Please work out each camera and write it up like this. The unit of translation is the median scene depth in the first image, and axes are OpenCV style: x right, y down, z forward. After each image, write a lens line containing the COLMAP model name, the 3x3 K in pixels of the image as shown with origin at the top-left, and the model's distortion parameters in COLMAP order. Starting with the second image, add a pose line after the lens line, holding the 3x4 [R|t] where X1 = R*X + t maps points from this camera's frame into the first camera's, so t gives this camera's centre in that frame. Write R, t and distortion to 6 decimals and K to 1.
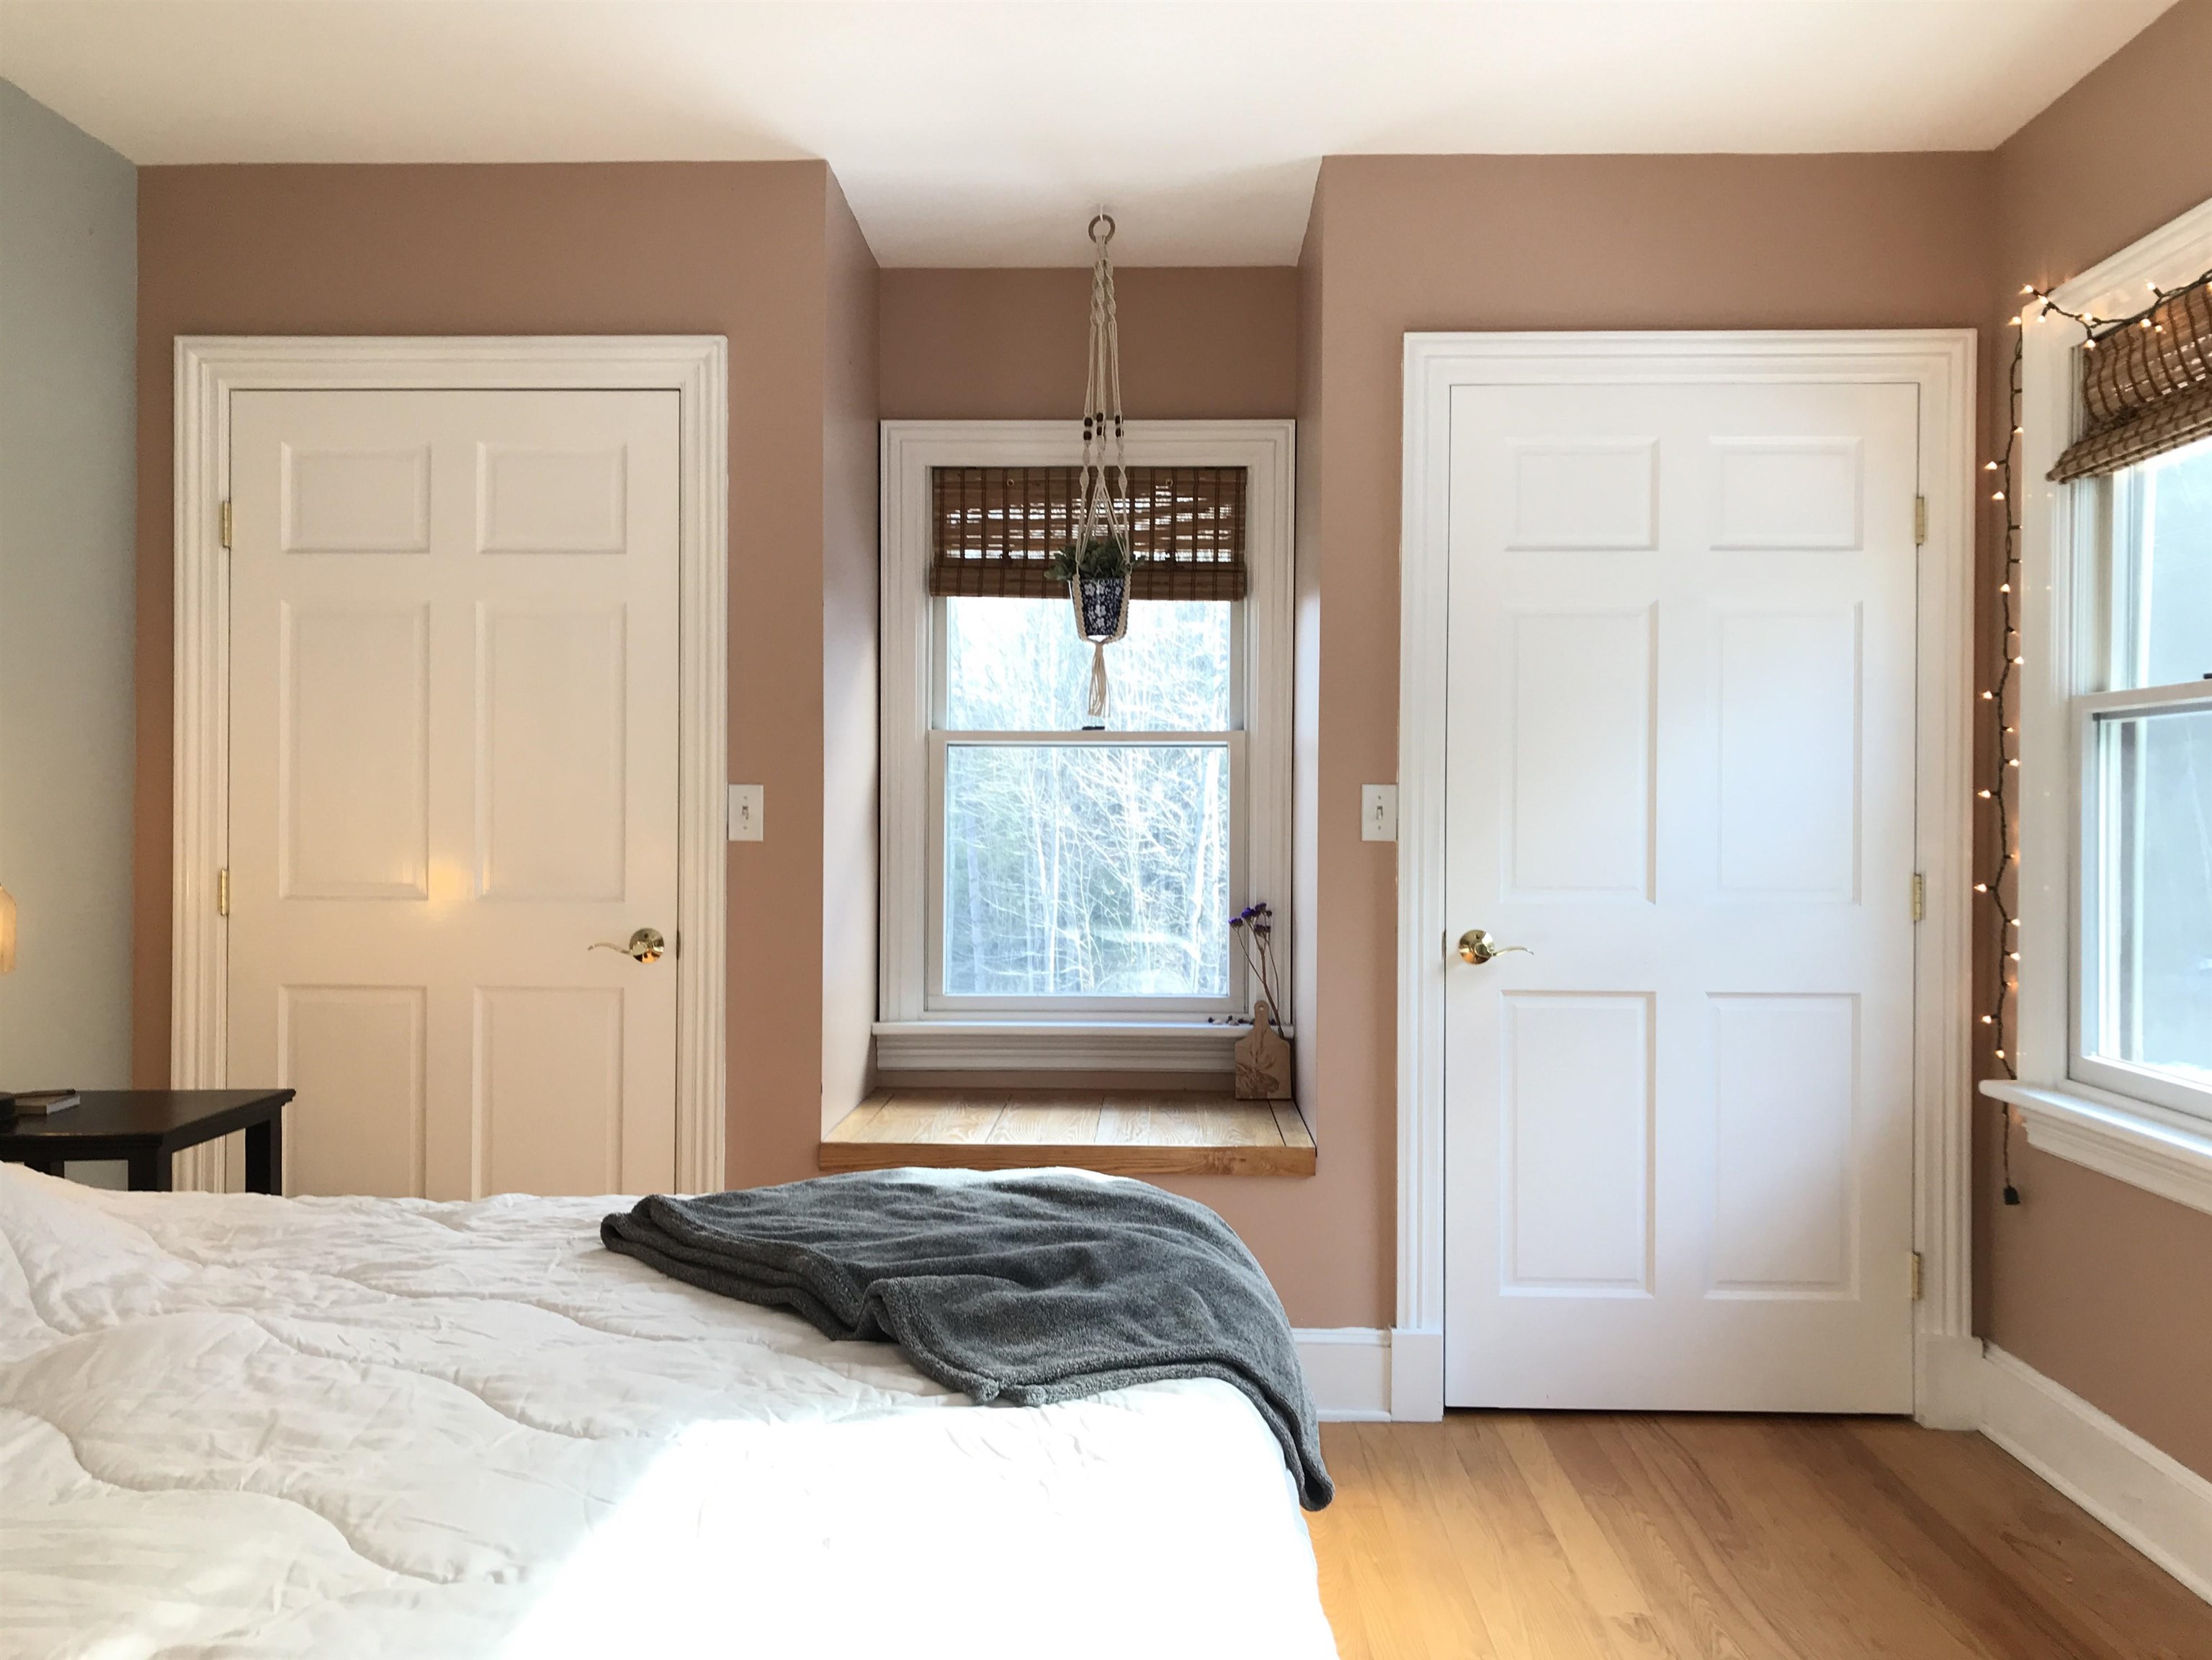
lens RADIAL K [[1790.7, 0, 1095.3], [0, 1790.7, 820.0], [0, 0, 1]] dist [0.035932, -0.034828]
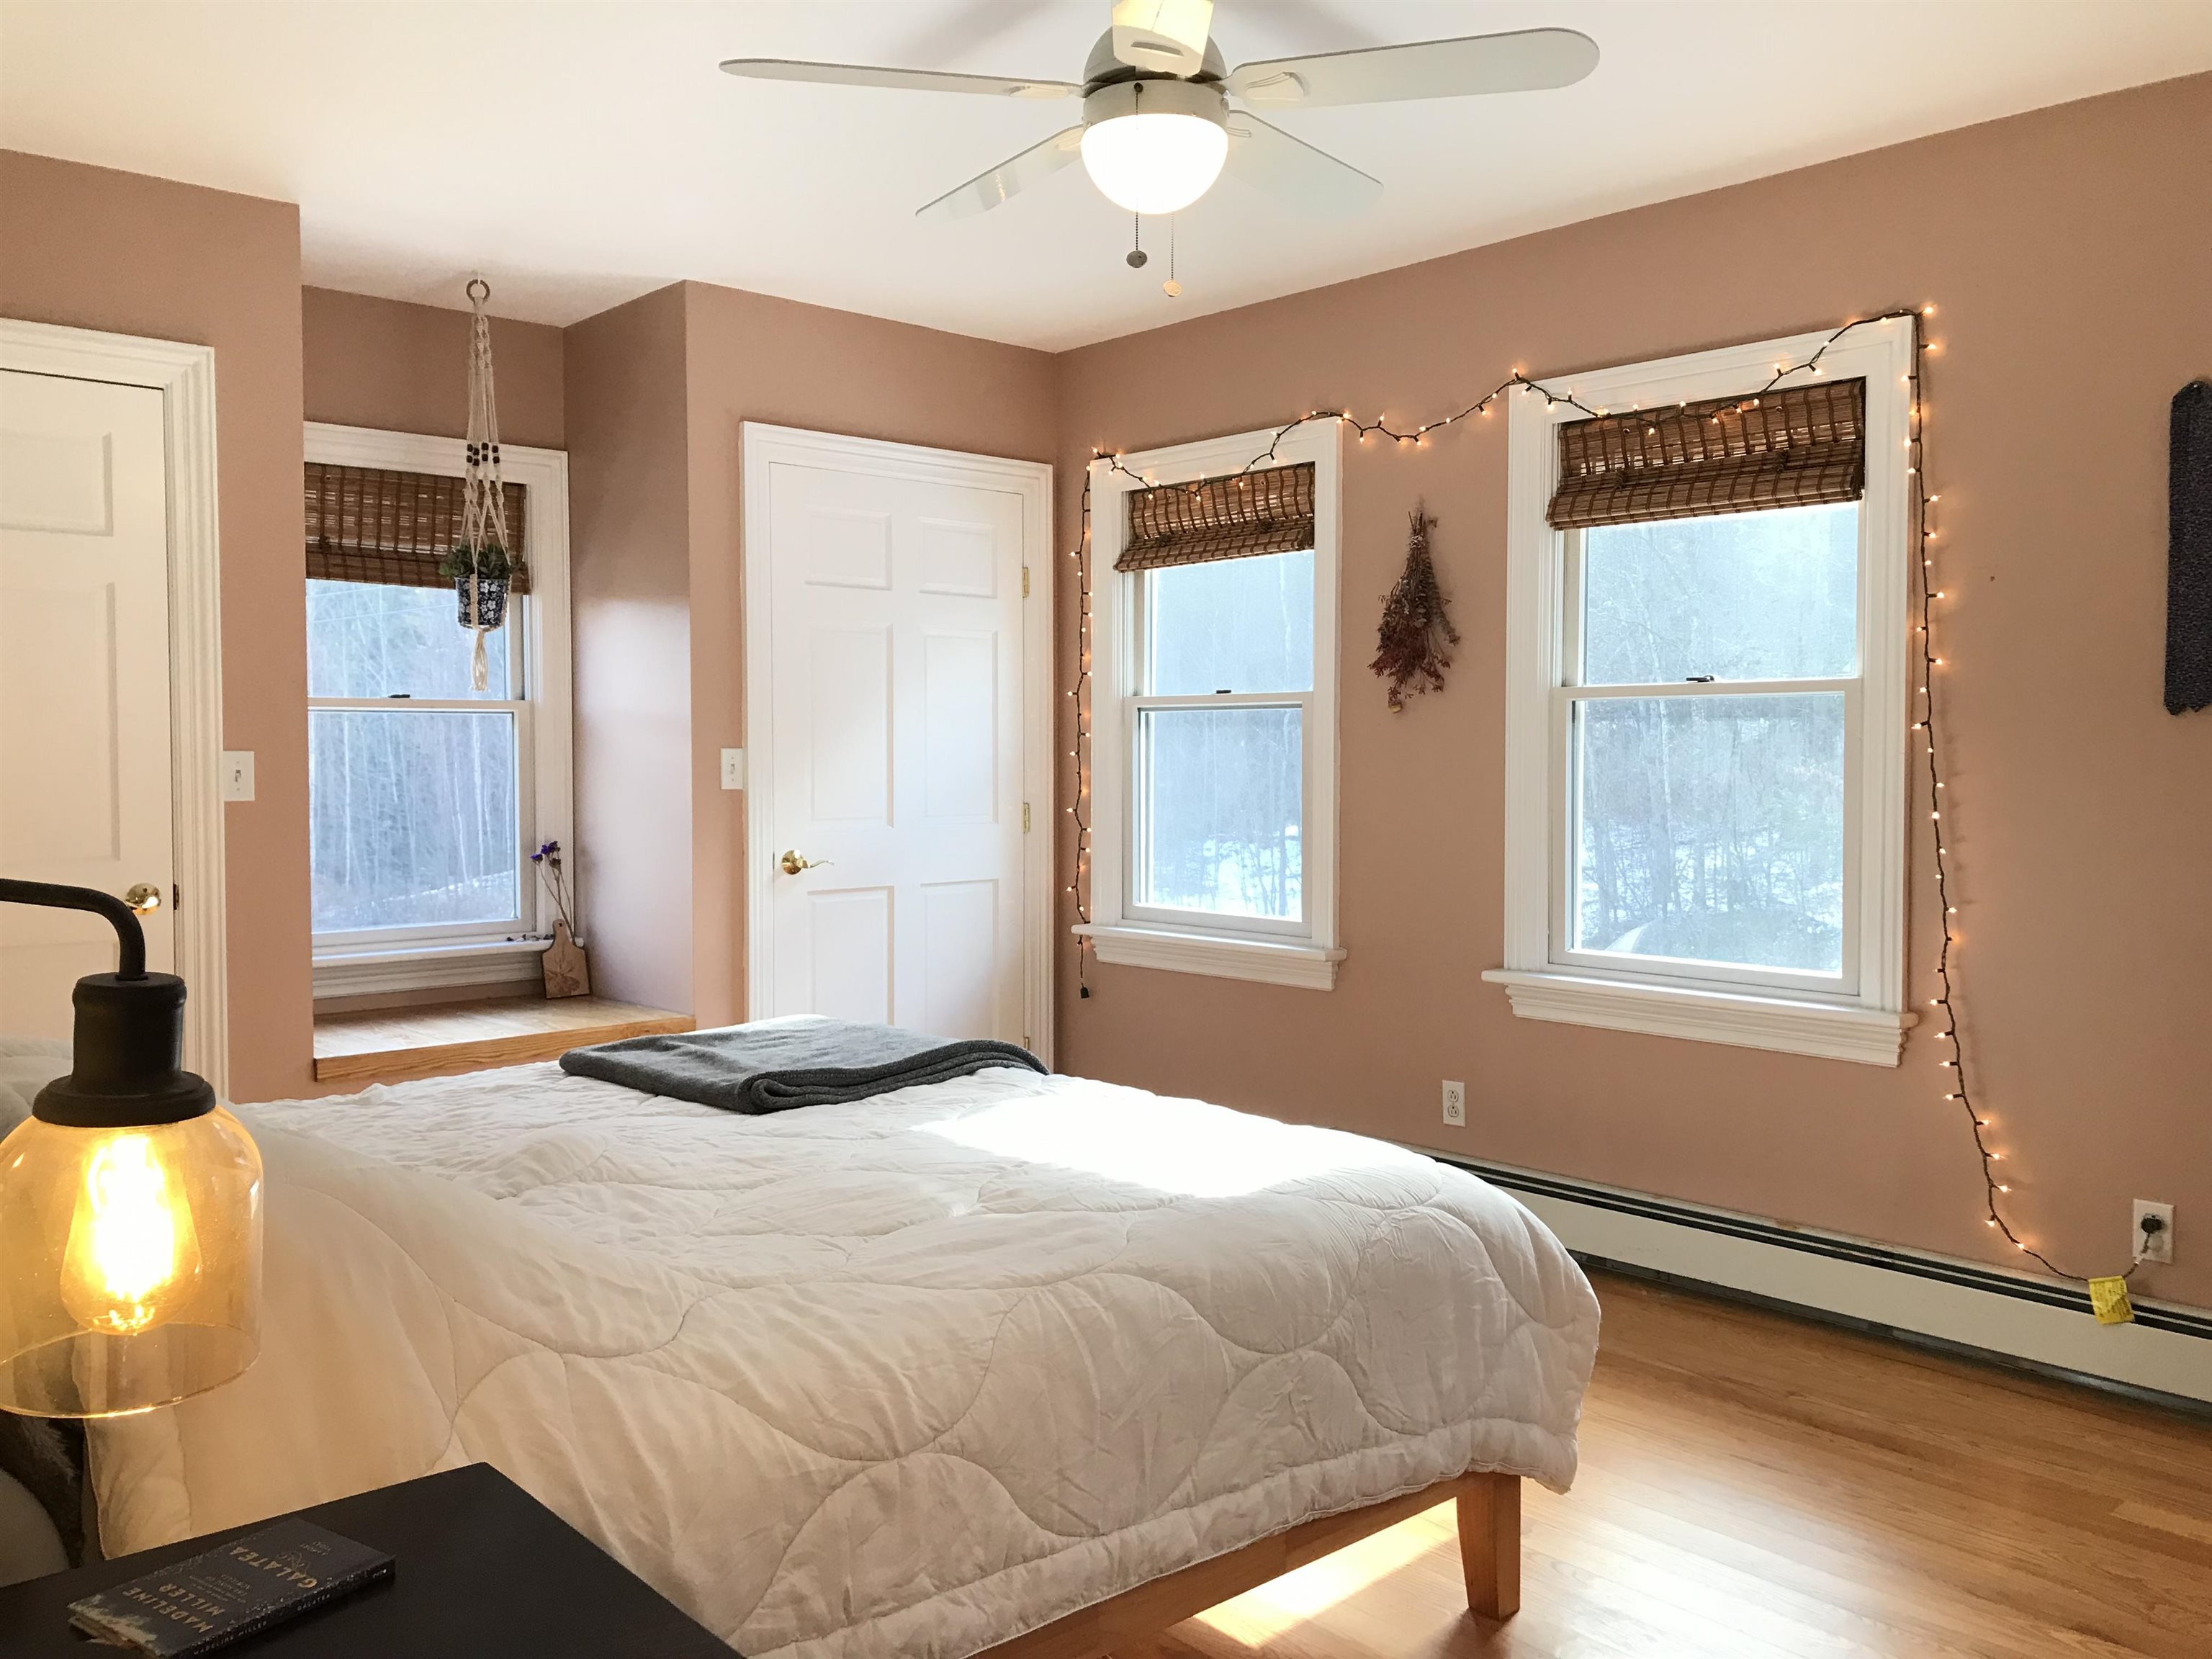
lens RADIAL K [[1790.5, 0, 1116.8], [0, 1790.5, 826.2], [0, 0, 1]] dist [0.035932, -0.034828]
pose [[0.714239, -0.035062, 0.699024, -0.595855], [0.008946, 0.999120, 0.040974, -0.013840], [-0.699845, -0.023012, 0.713924, -0.194067]]
